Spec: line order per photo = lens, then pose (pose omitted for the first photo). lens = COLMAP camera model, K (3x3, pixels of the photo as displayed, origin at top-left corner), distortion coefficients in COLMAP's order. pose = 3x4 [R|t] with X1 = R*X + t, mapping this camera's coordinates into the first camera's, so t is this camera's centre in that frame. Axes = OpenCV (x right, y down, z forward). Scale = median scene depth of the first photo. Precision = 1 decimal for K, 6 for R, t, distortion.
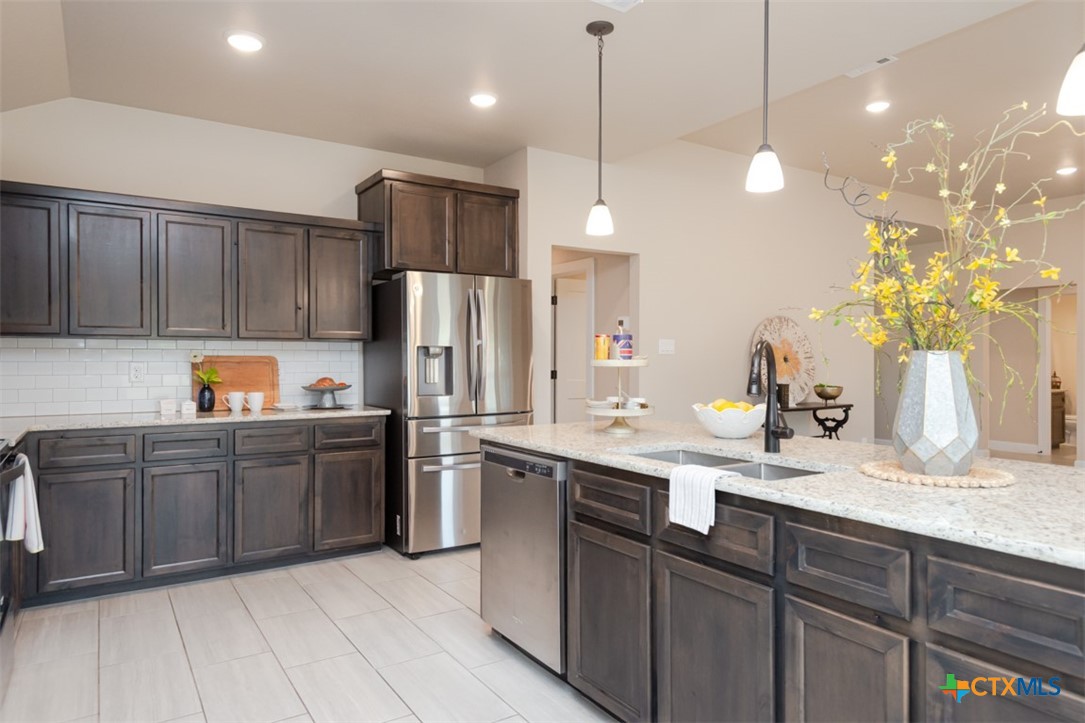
lens RADIAL K [[696.9, 0, 553.3], [0, 696.9, 360.0], [0, 0, 1]] dist [0.002739, 0.000364]
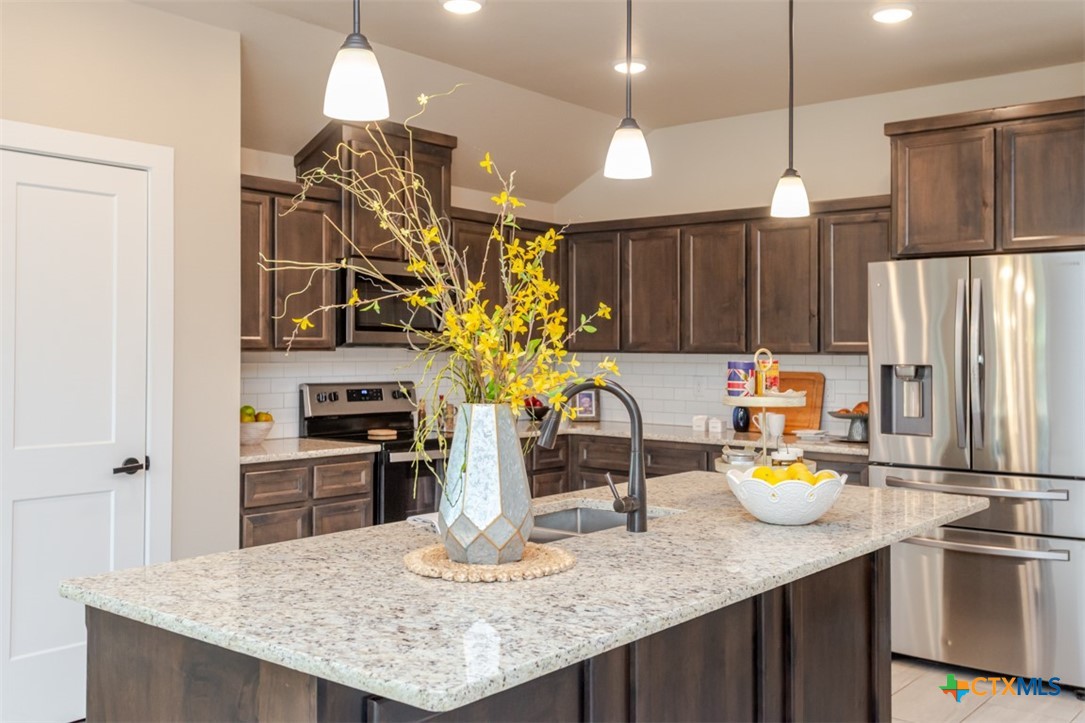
lens RADIAL K [[1050.7, 0, 523.4], [0, 1050.7, 333.5], [0, 0, 1]] dist [0.017986, 0.000000]
pose [[0.295191, -0.011025, -0.955375, 0.495818], [-0.001472, 0.999927, -0.011994, -0.025987], [0.955437, 0.004947, 0.295153, 0.212937]]
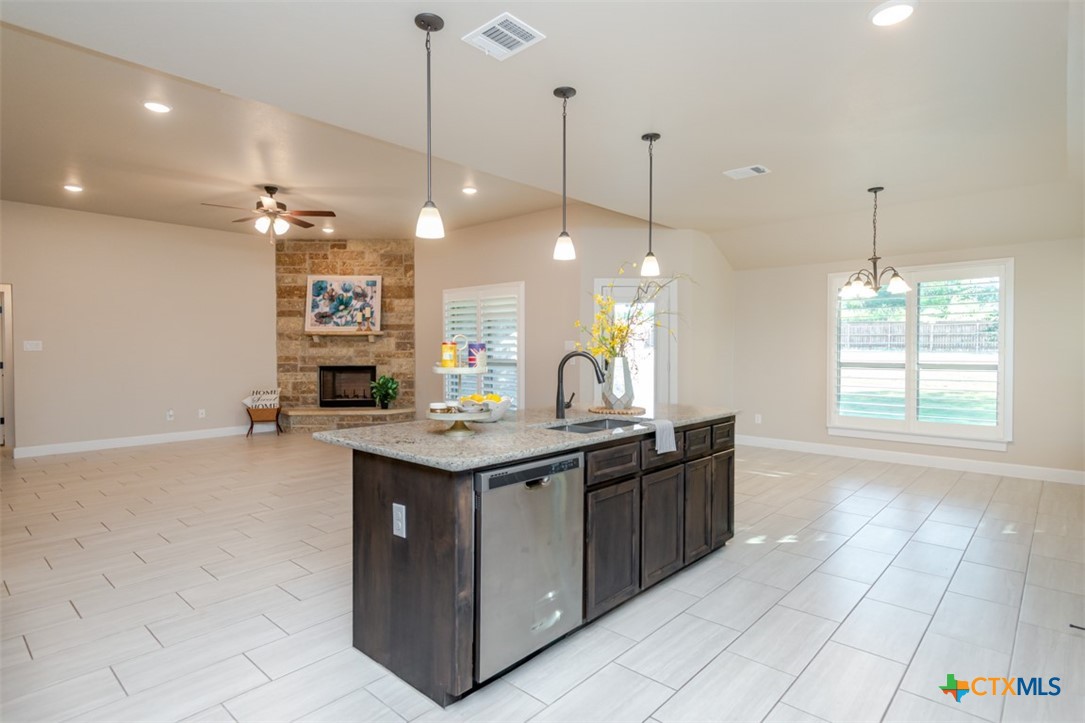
lens RADIAL K [[599.6, 0, 551.3], [0, 599.6, 356.7], [0, 0, 1]] dist [0.002090, -0.005023]
pose [[-0.281186, -0.014946, 0.959537, -0.373916], [-0.003262, 0.999888, 0.014618, -0.013213], [-0.959648, 0.000981, -0.281204, 0.524047]]
